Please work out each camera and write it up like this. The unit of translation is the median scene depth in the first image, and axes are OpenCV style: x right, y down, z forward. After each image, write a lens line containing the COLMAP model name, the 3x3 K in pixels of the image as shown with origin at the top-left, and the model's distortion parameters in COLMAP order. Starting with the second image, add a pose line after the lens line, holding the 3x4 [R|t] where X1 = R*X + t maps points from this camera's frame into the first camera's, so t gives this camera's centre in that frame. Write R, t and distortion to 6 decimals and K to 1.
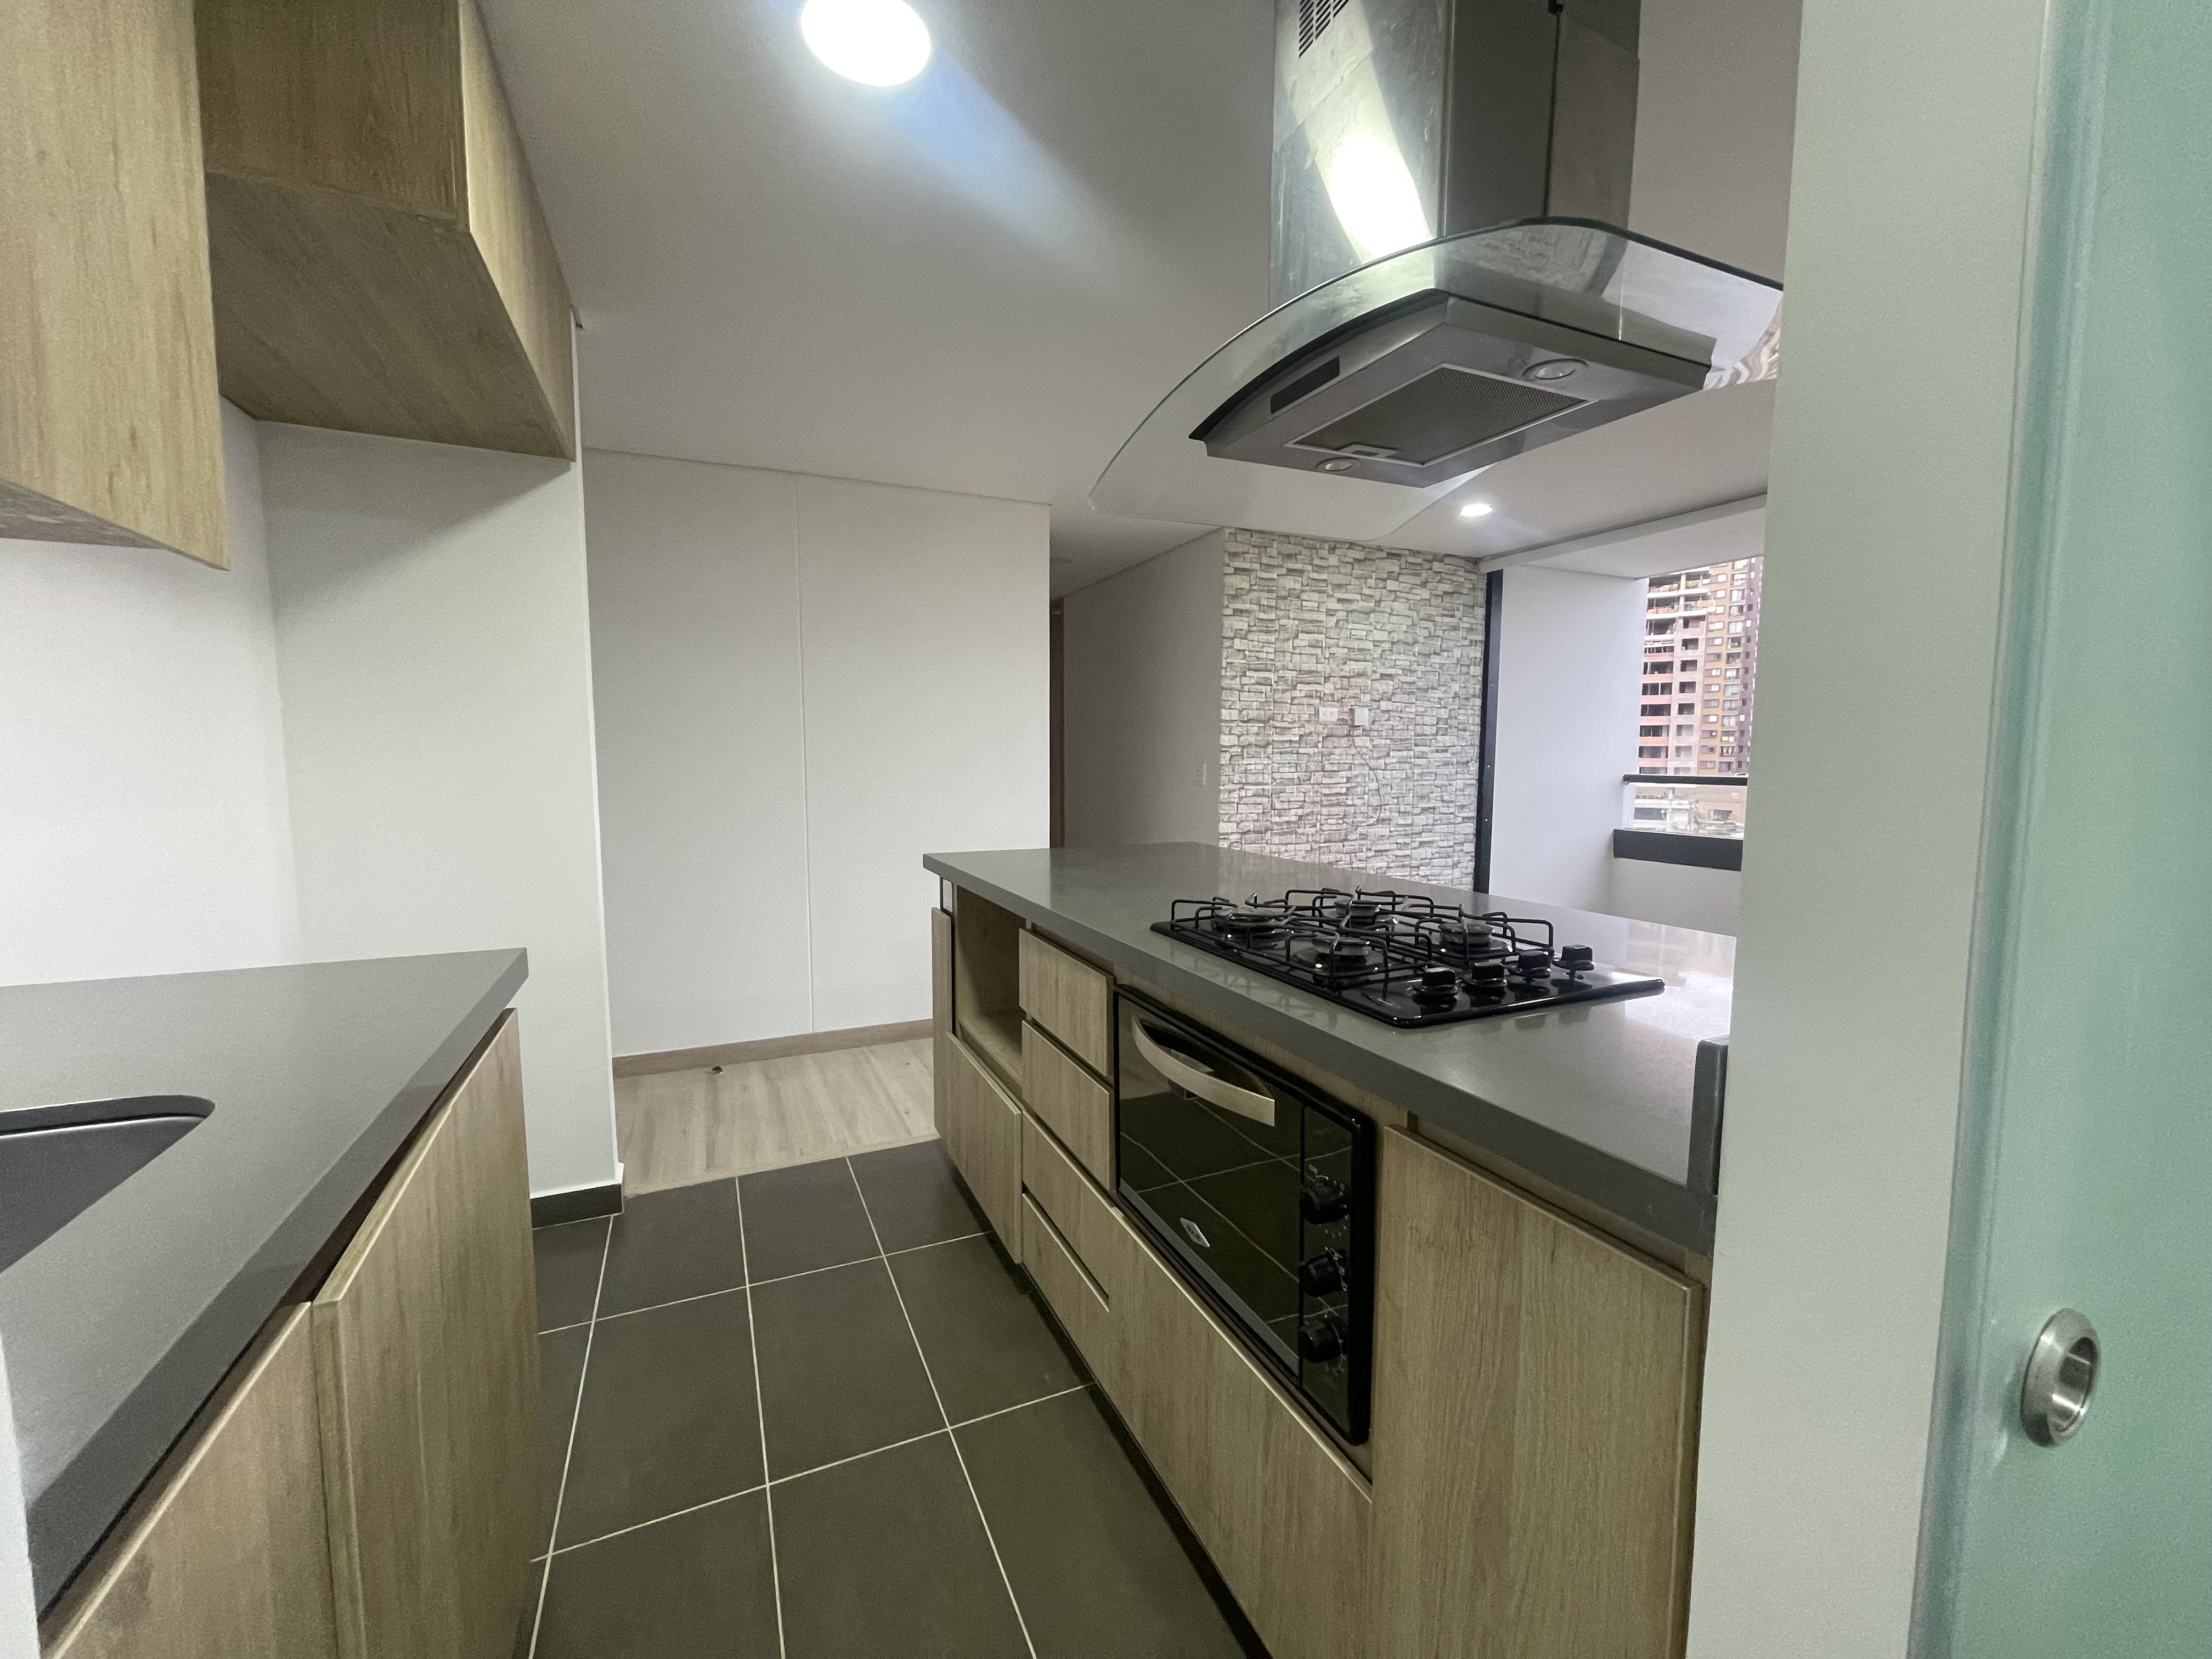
lens RADIAL K [[892.4, 0, 1103.3], [0, 892.4, 834.8], [0, 0, 1]] dist [-0.000451, 0.000324]
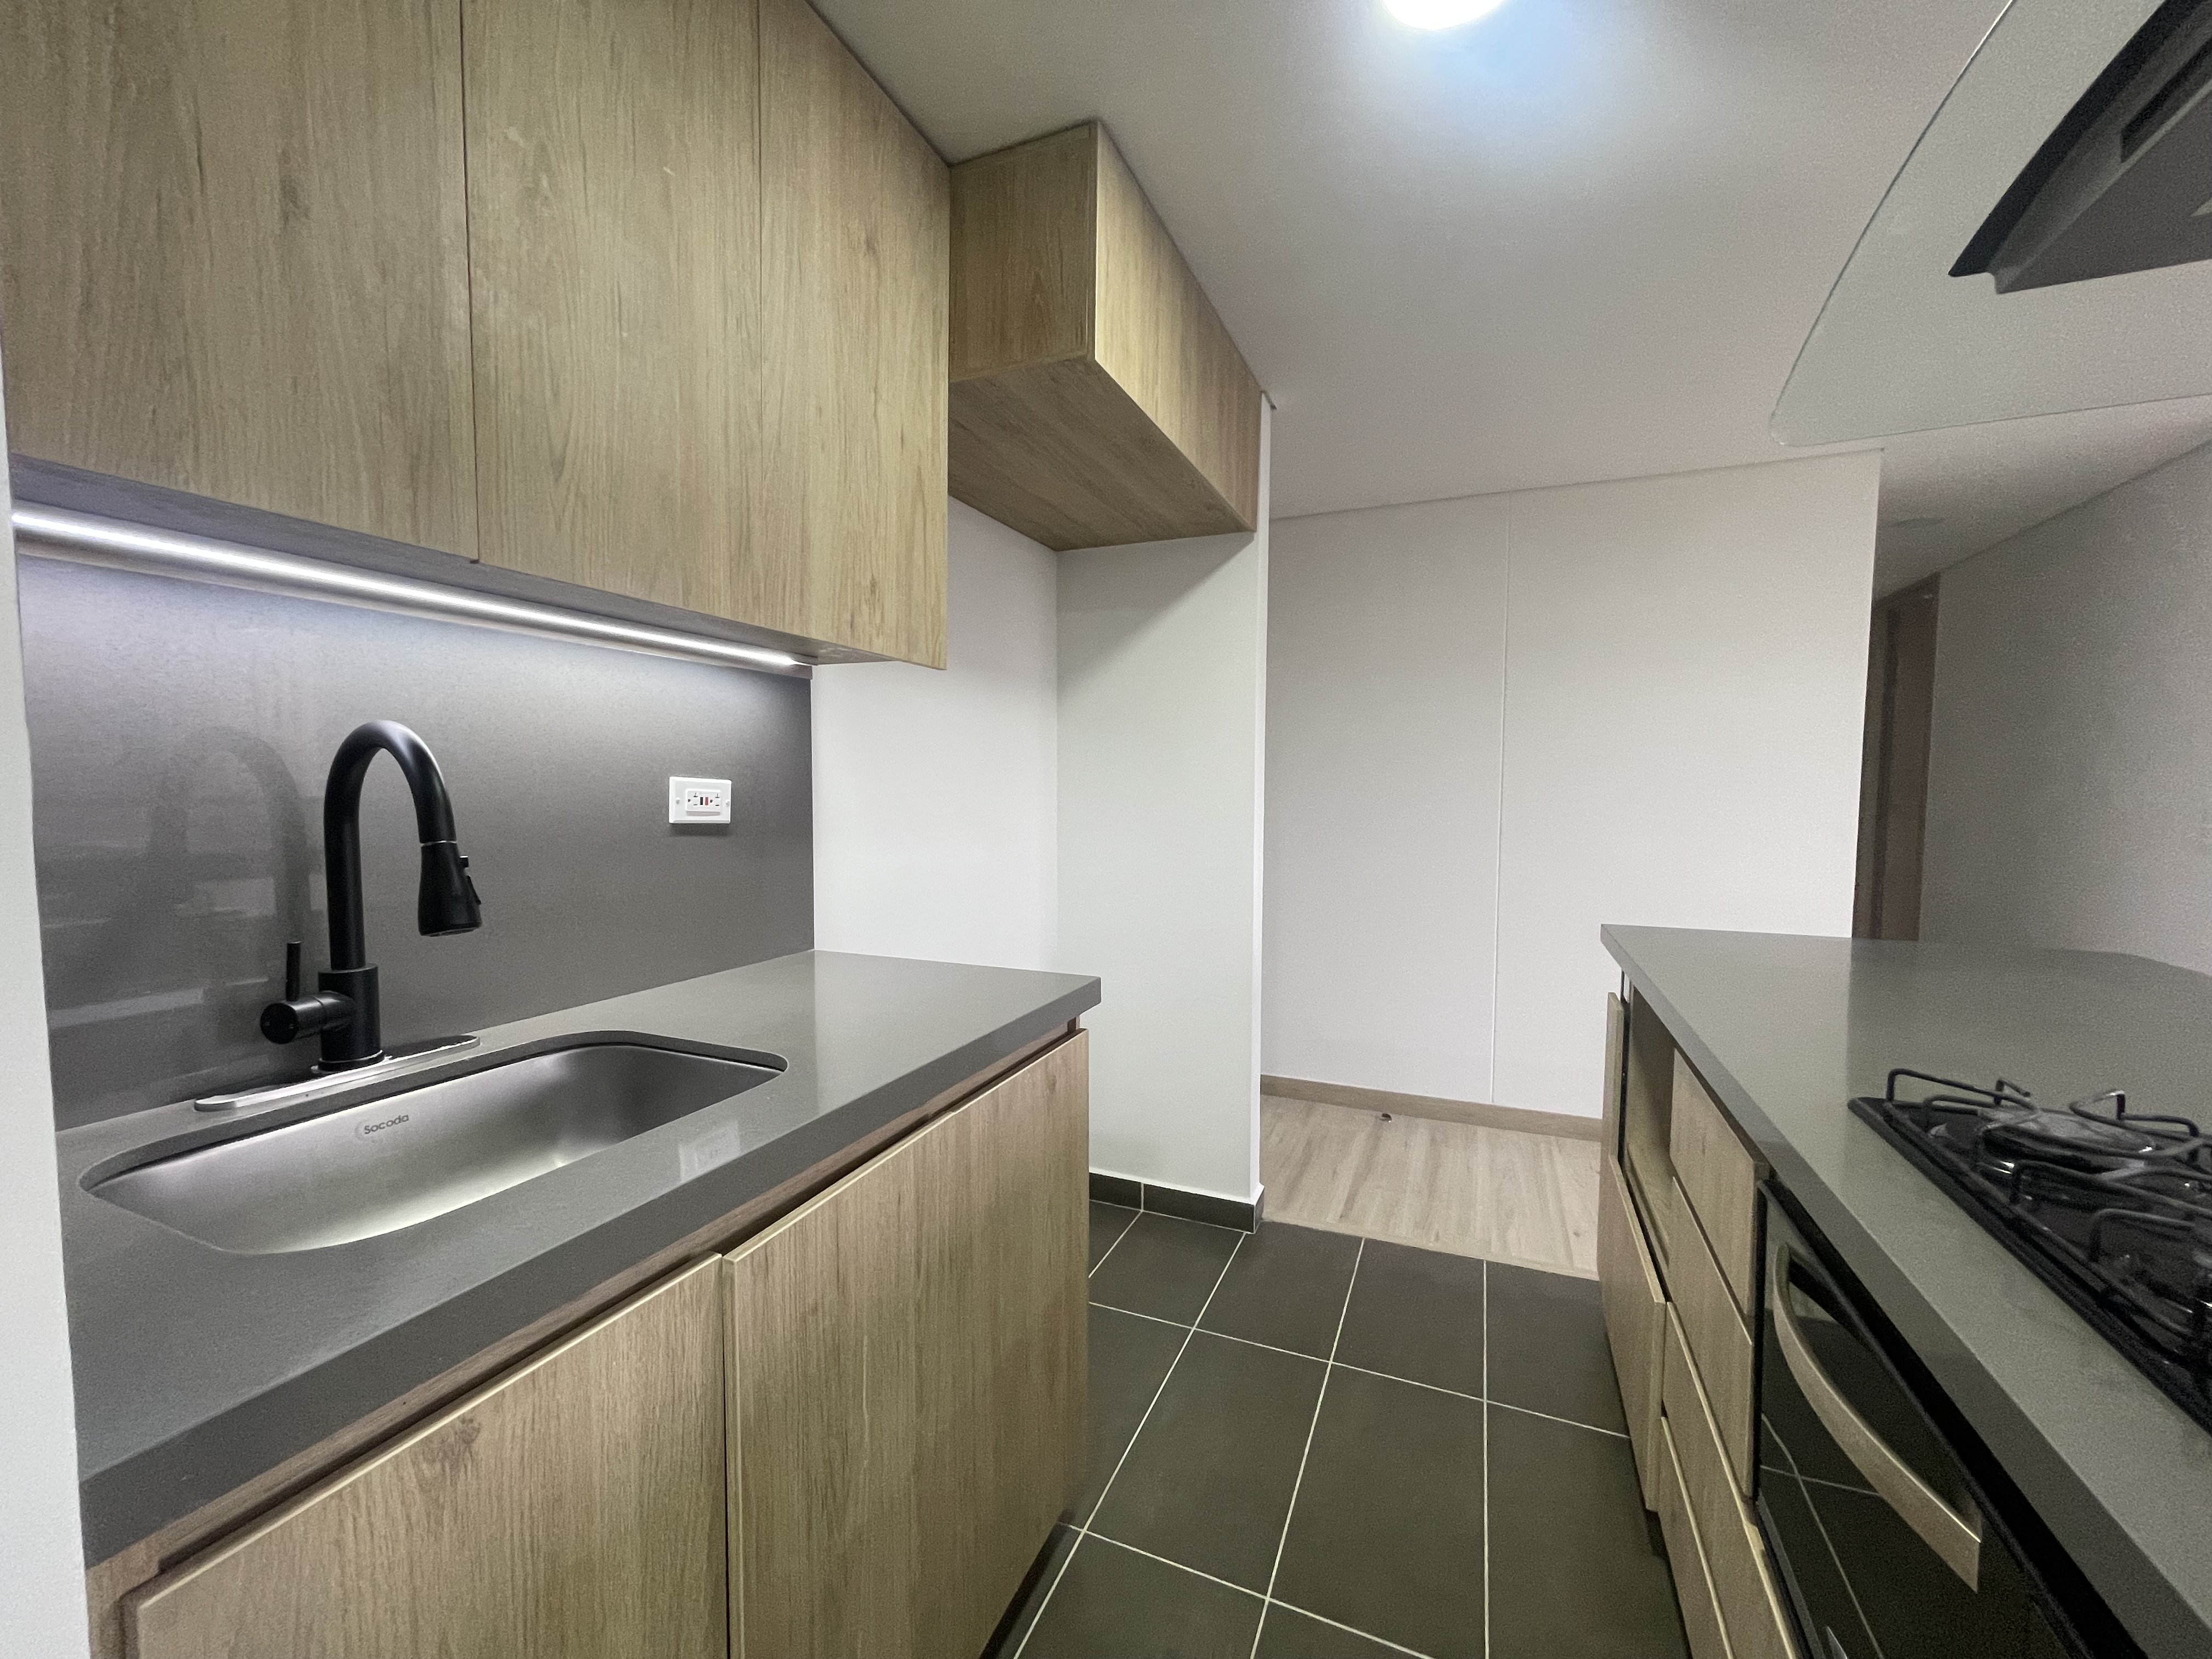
lens RADIAL K [[890.4, 0, 1098.3], [0, 890.4, 838.4], [0, 0, 1]] dist [0.000341, 0.000106]
pose [[0.674450, 0.044669, -0.736968, 0.091621], [-0.071393, 0.997436, -0.004880, -0.022674], [0.734861, 0.055906, 0.675910, 0.125748]]
